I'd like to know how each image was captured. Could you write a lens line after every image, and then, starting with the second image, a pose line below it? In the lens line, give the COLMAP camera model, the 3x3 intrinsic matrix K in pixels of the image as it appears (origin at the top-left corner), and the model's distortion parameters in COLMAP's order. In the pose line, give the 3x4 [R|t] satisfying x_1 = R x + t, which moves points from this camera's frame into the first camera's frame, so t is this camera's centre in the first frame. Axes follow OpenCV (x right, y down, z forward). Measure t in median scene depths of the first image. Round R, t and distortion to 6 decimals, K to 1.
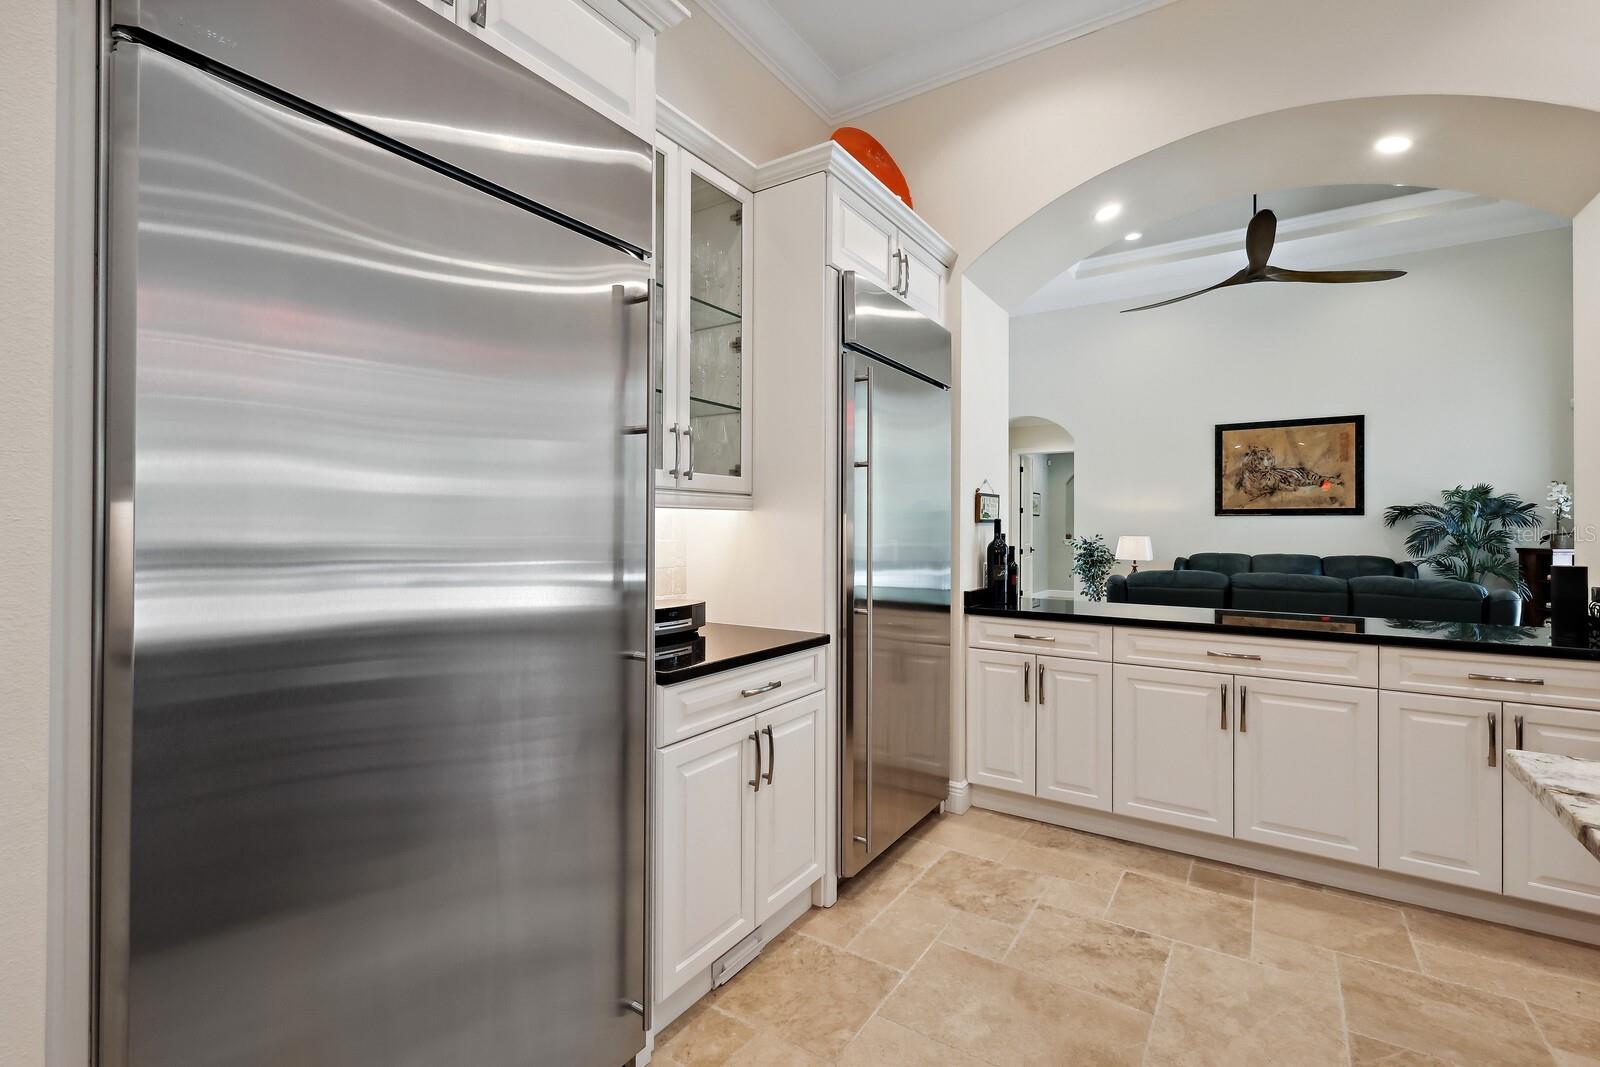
lens RADIAL K [[701.6, 0, 798.6], [0, 701.6, 529.4], [0, 0, 1]] dist [0.000323, -0.000481]
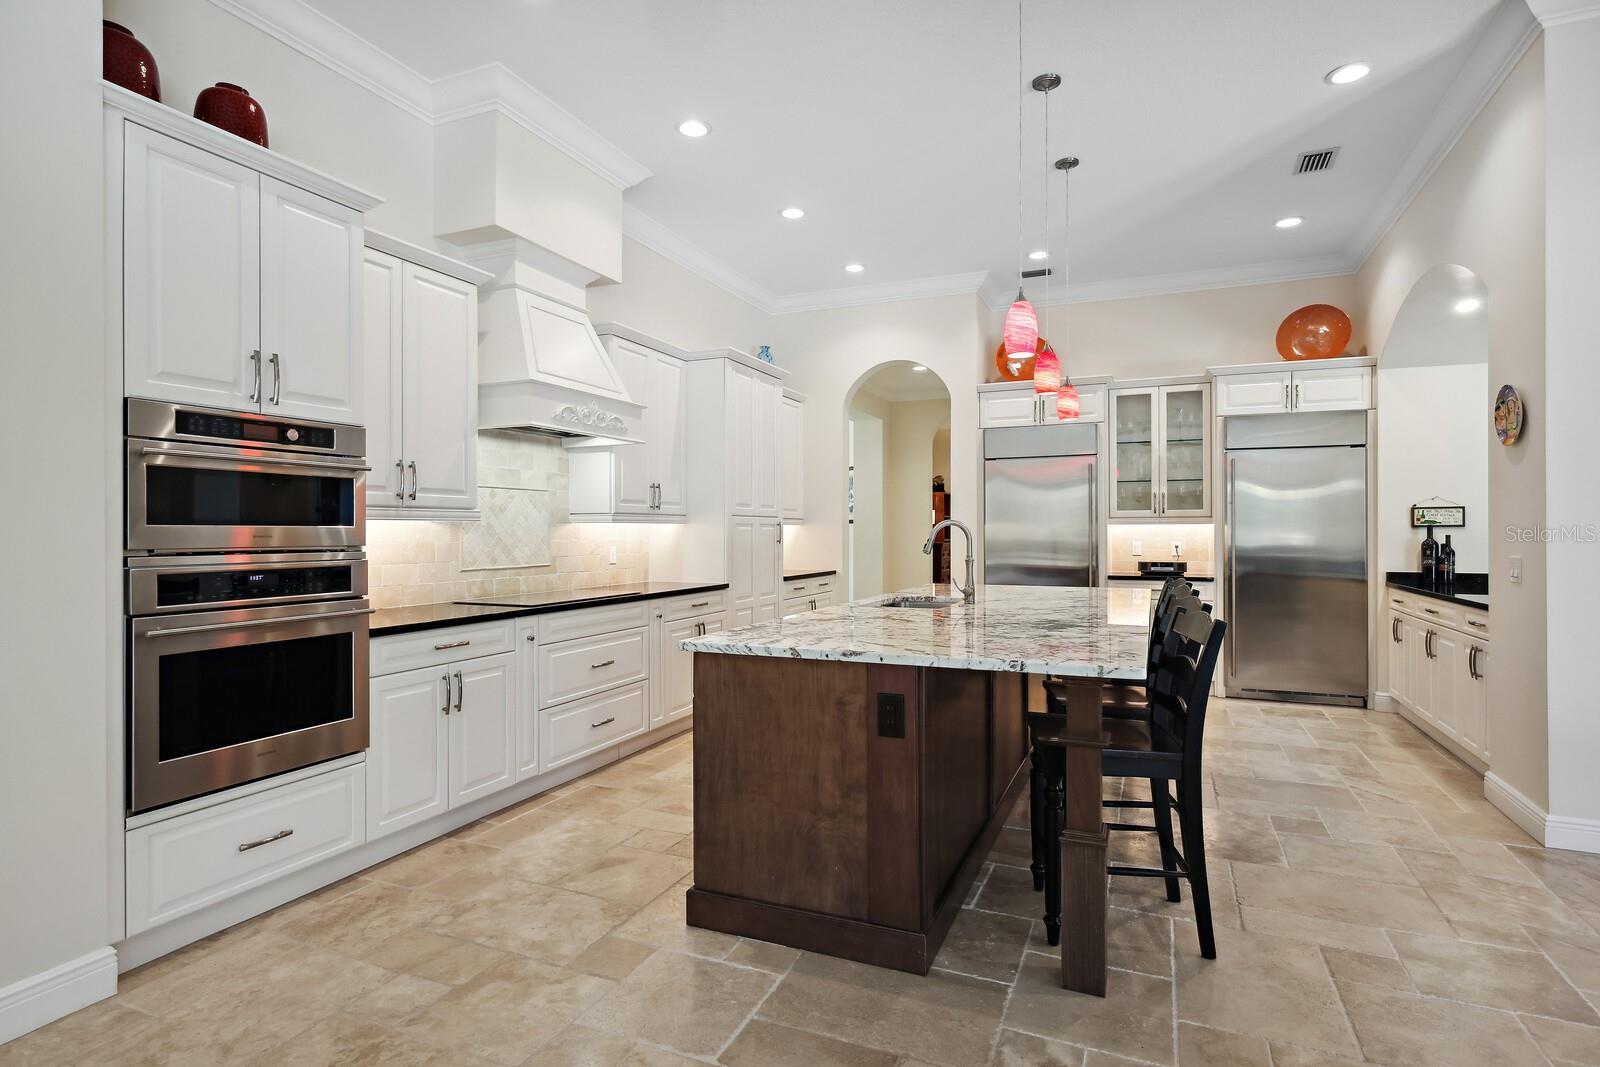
lens RADIAL K [[823.4, 0, 808.1], [0, 823.4, 524.4], [0, 0, 1]] dist [0.010095, -0.002127]
pose [[0.190911, -0.009921, -0.981557, 0.766127], [-0.000653, 0.999947, -0.010234, 0.001110], [0.981607, 0.002595, 0.190895, -0.259274]]
